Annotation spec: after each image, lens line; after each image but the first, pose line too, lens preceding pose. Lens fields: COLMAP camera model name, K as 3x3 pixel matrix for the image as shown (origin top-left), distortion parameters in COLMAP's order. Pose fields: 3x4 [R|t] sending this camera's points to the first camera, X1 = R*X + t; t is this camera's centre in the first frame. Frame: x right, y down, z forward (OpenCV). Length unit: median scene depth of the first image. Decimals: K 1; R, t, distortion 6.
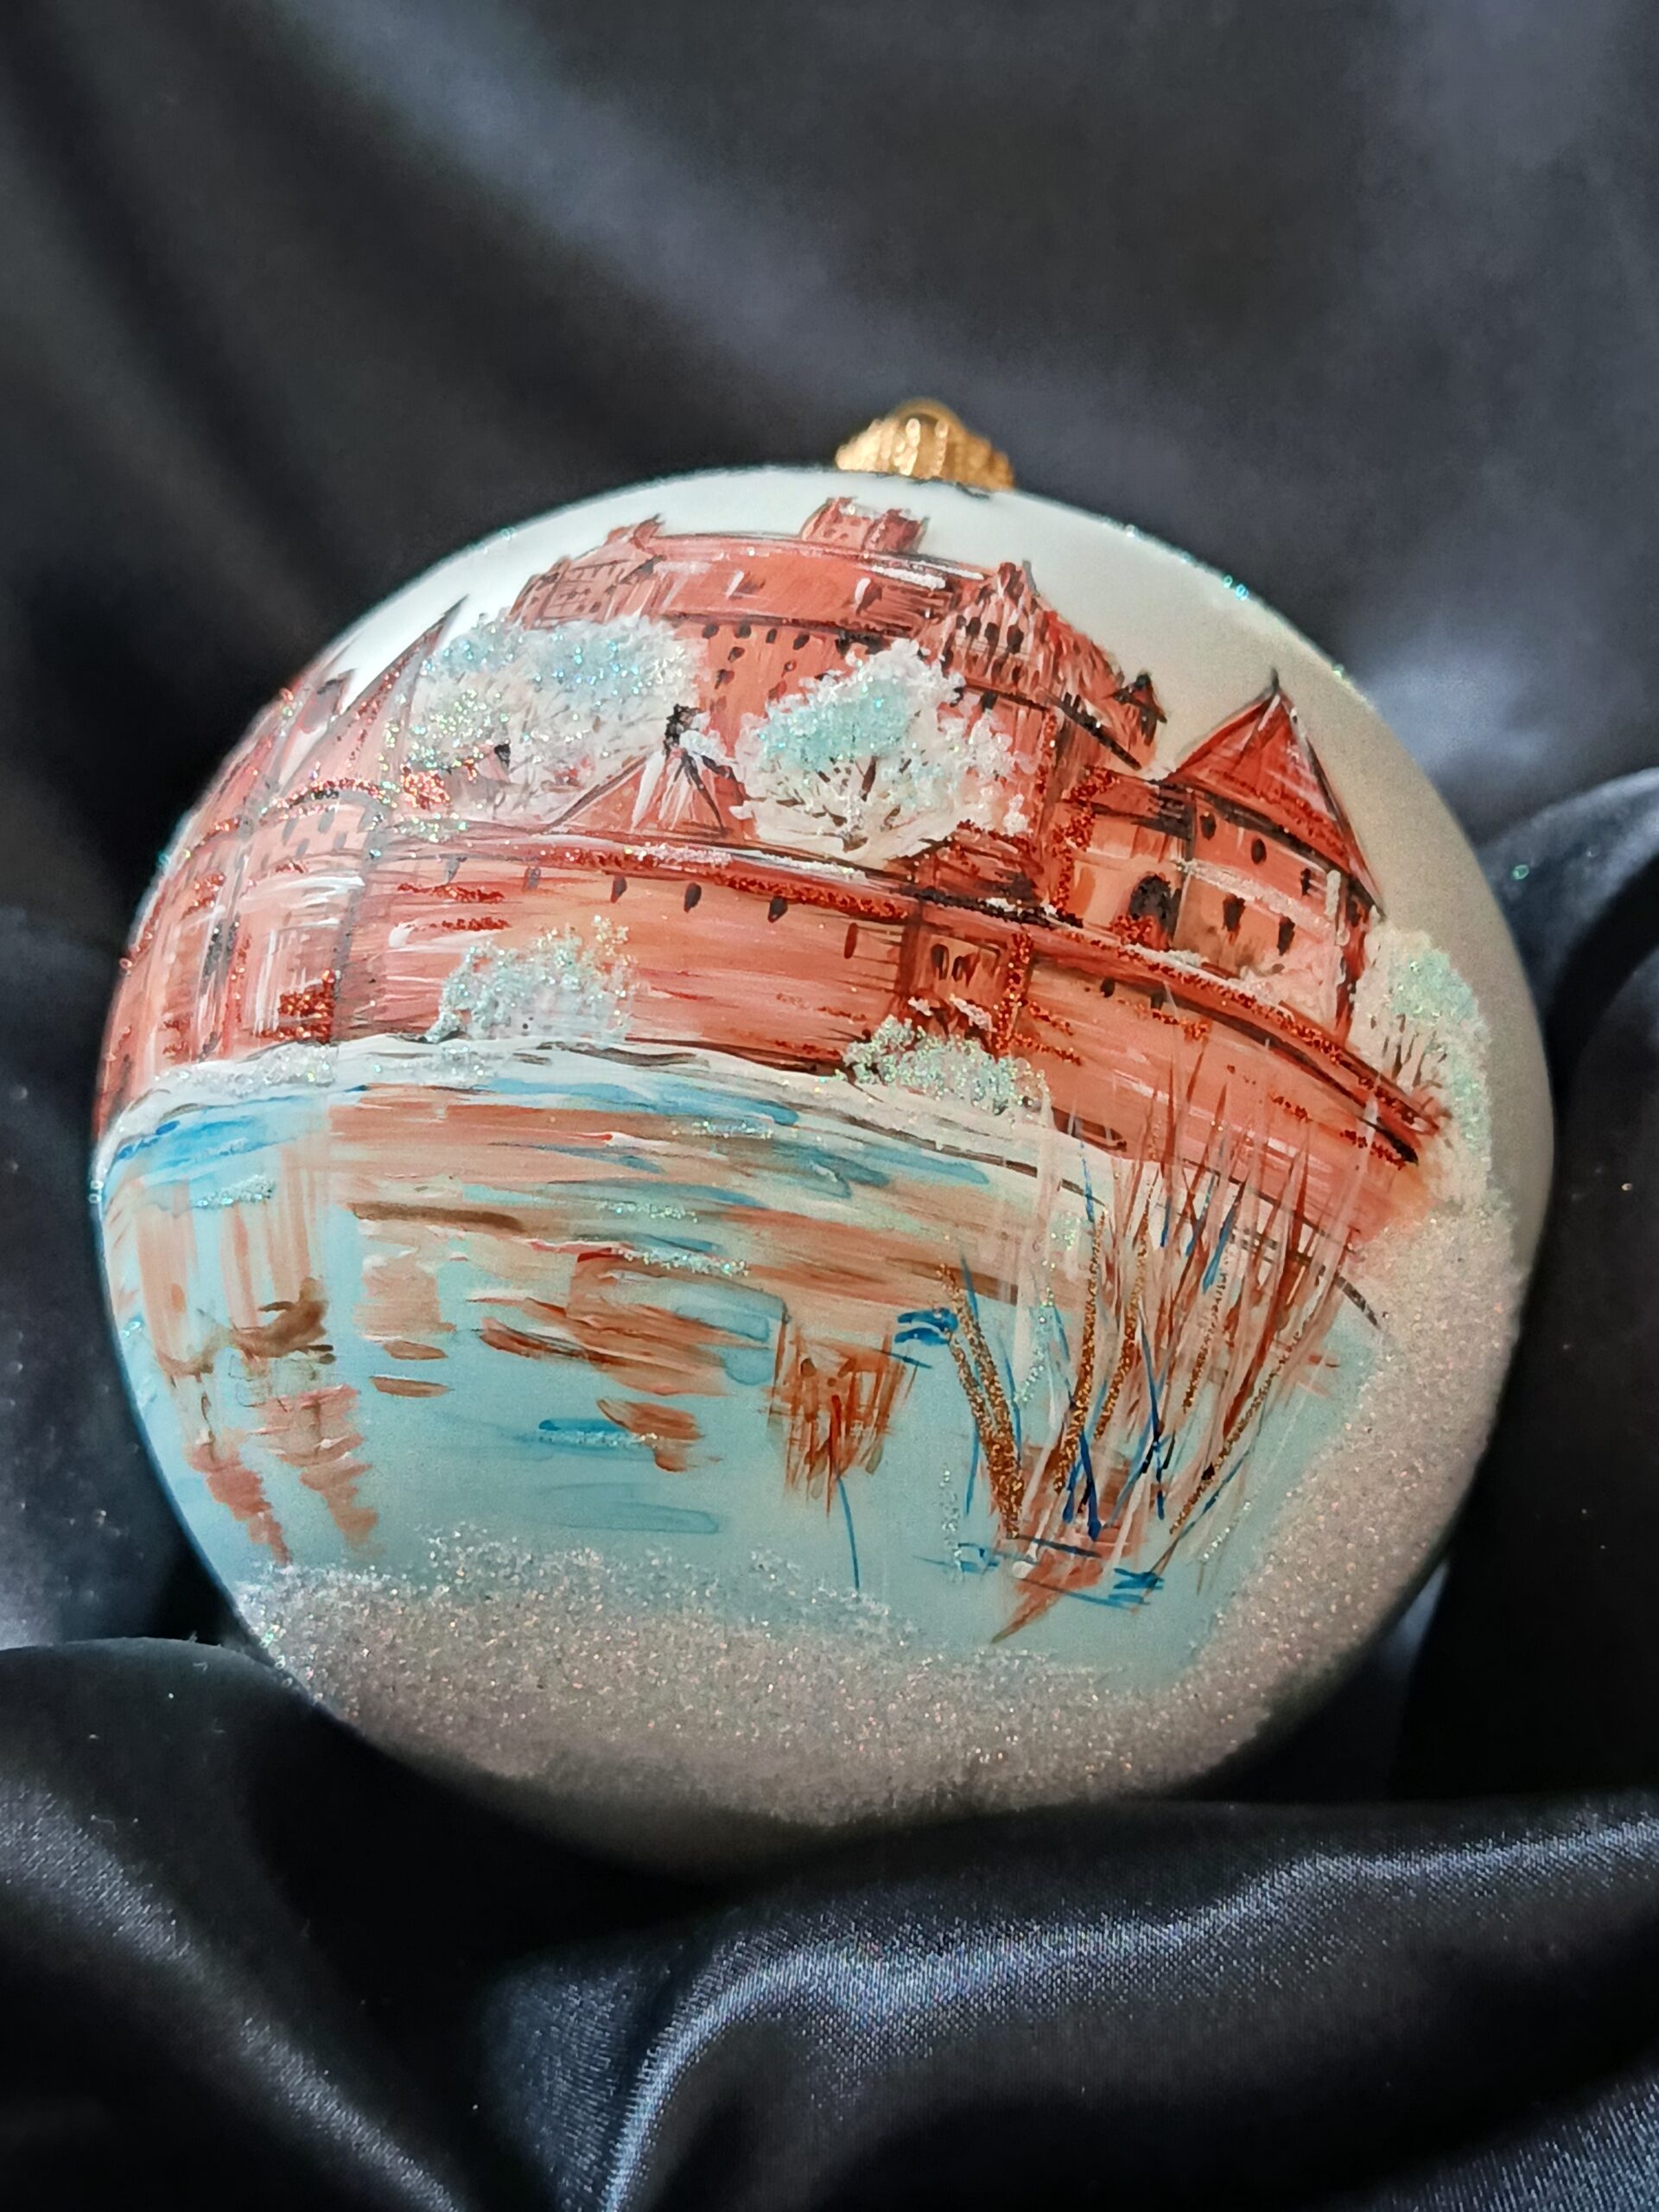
lens RADIAL K [[3151.5, 0, 819.5], [0, 3151.5, 1089.3], [0, 0, 1]] dist [0.146835, 0.000000]
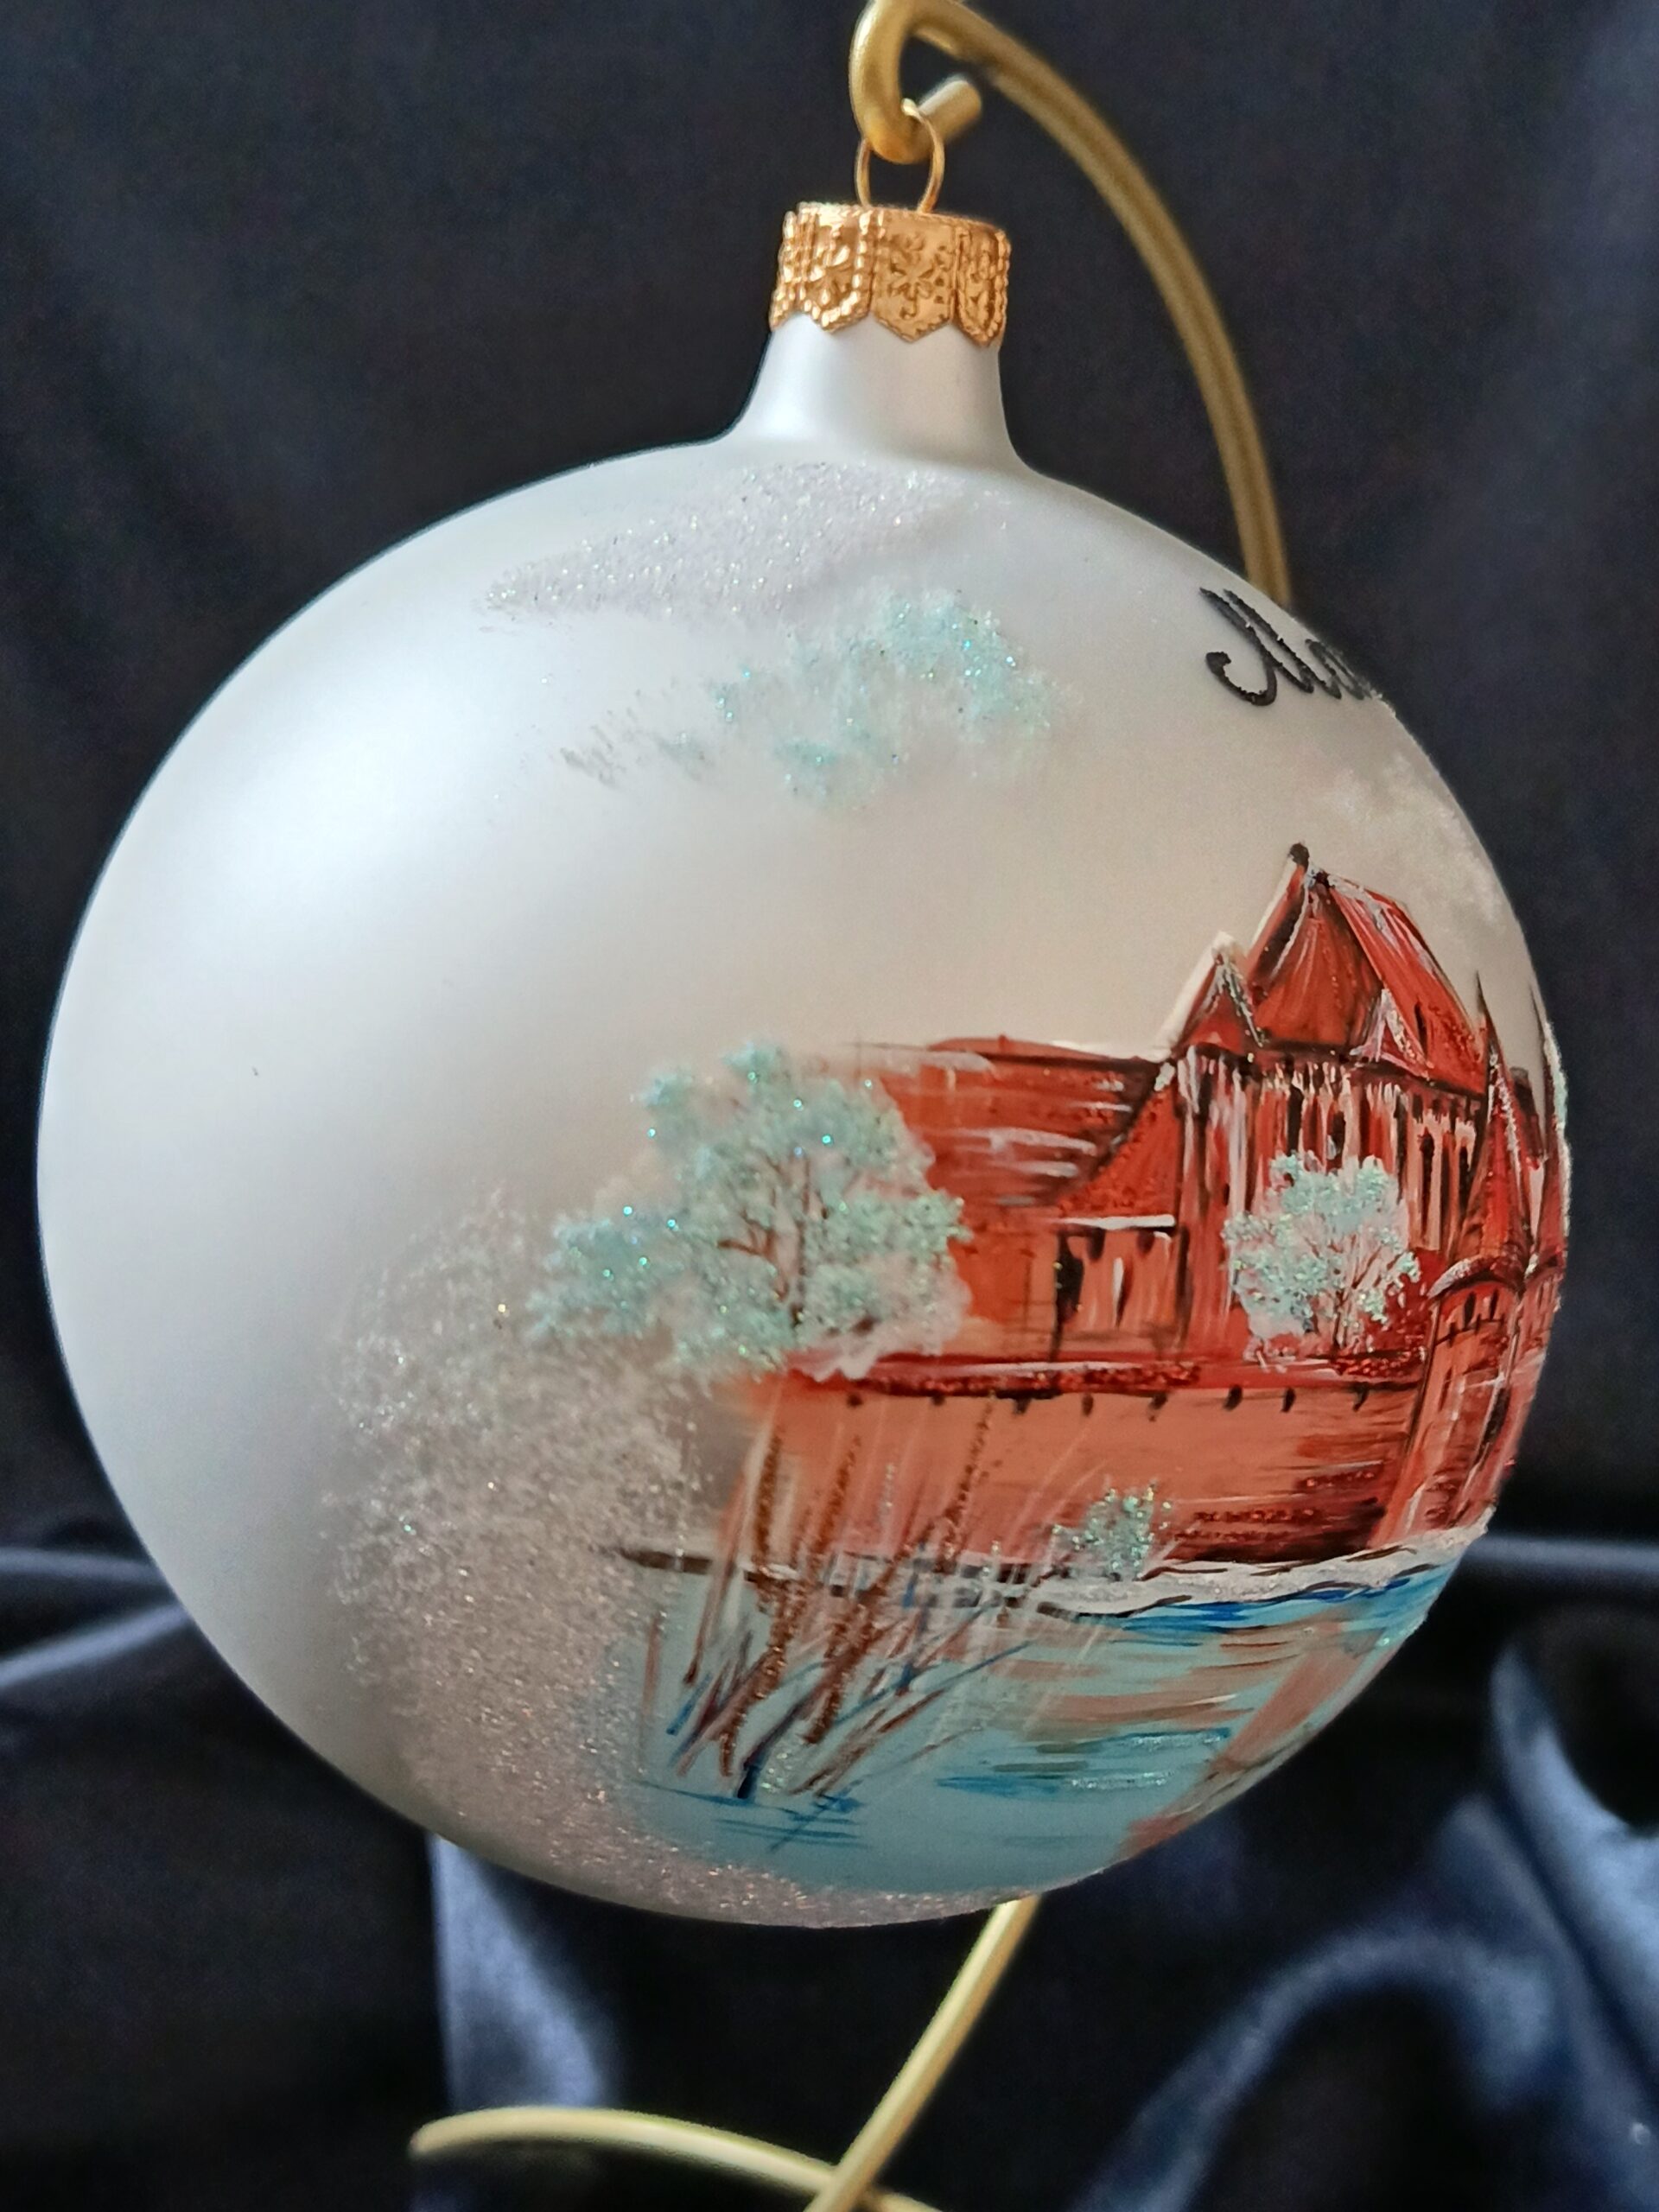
lens RADIAL K [[3151.5, 0, 786.4], [0, 3151.5, 1073.9], [0, 0, 1]] dist [0.146835, 0.000000]
pose [[-0.247817, -0.341961, 0.906449, -1.050809], [-0.550760, 0.819462, 0.158571, -0.177337], [-0.797026, -0.459939, -0.391415, 1.704959]]
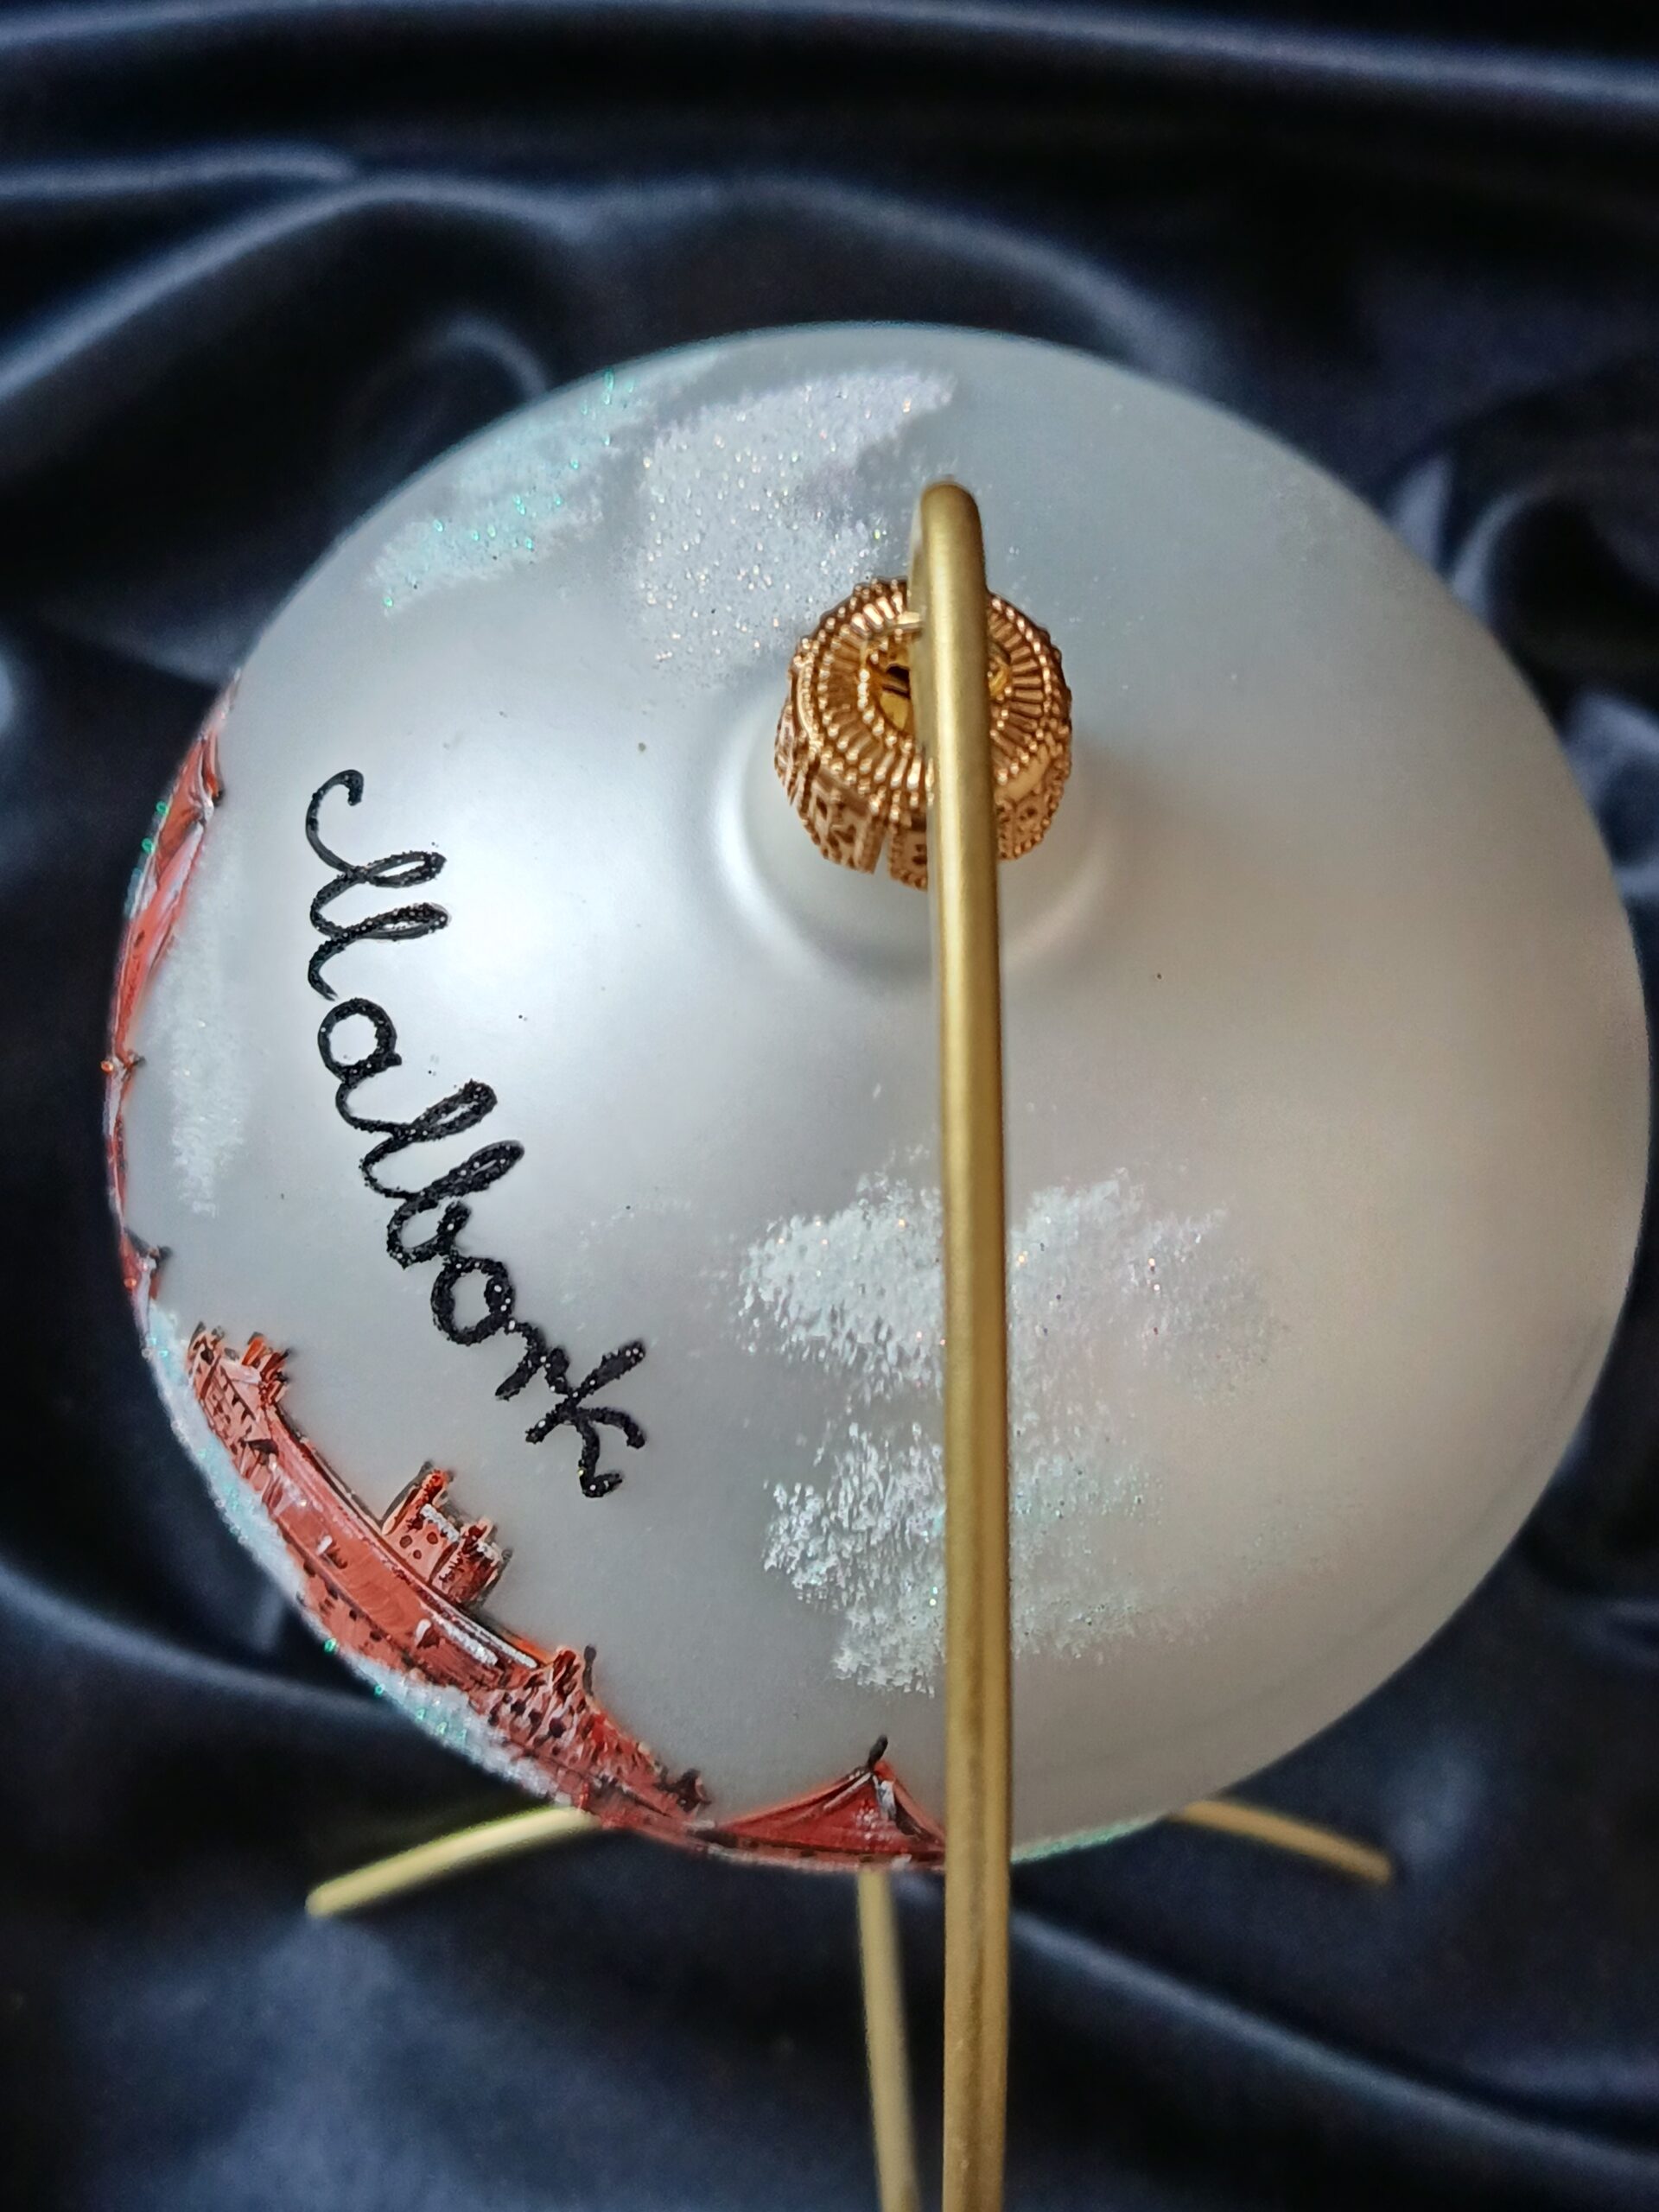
lens RADIAL K [[3151.5, 0, 840.0], [0, 3151.5, 1112.2], [0, 0, 1]] dist [0.146835, 0.000000]
pose [[0.813282, 0.508288, -0.283223, 0.322531], [0.332046, -0.005702, 0.943246, -1.066006], [0.477826, -0.861168, -0.173413, 1.413680]]
